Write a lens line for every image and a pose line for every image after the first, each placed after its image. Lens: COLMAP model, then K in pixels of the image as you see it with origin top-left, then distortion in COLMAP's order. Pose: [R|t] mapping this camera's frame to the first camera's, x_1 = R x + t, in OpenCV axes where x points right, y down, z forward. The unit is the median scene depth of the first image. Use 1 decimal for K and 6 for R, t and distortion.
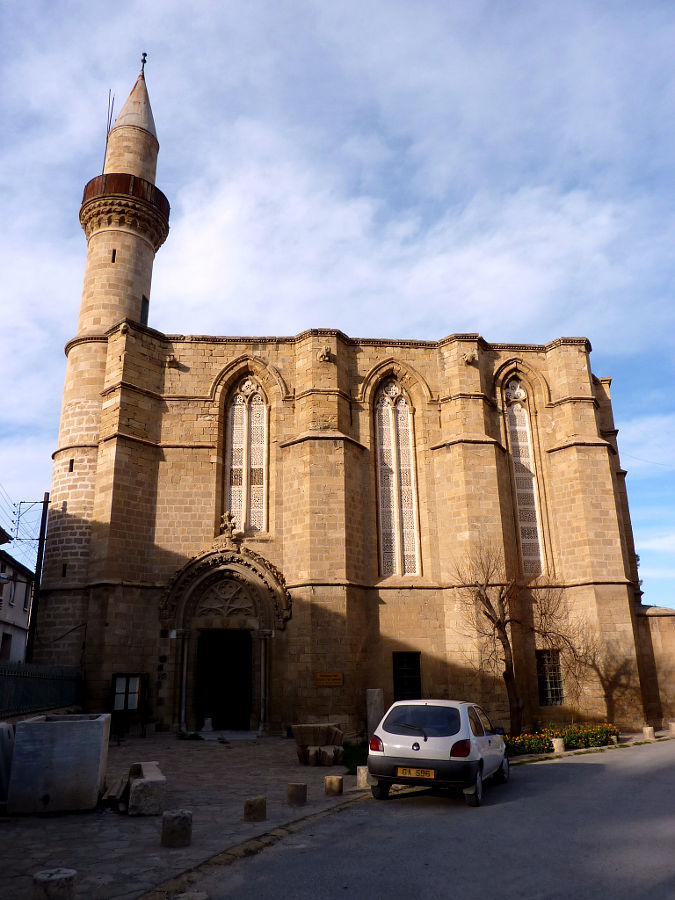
lens RADIAL K [[667.9, 0, 337.1], [0, 667.9, 449.3], [0, 0, 1]] dist [-0.023286, -0.004693]
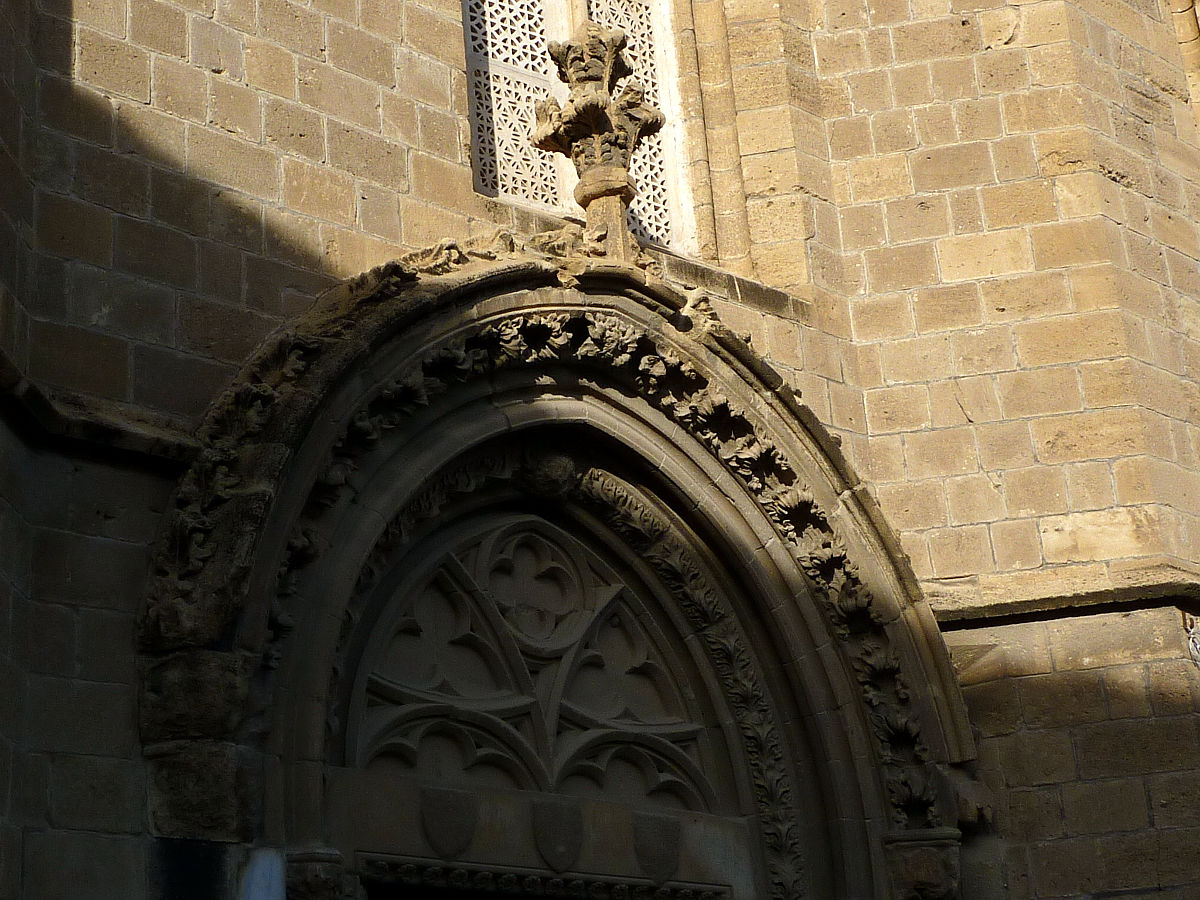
lens RADIAL K [[2036.3, 0, 600.0], [0, 2036.3, 451.6], [0, 0, 1]] dist [0.029476, 0.000000]
pose [[0.808518, 0.181251, 0.559863, -0.385812], [-0.126533, 0.982678, -0.135403, 0.239078], [-0.574707, 0.038635, 0.817447, 0.677537]]
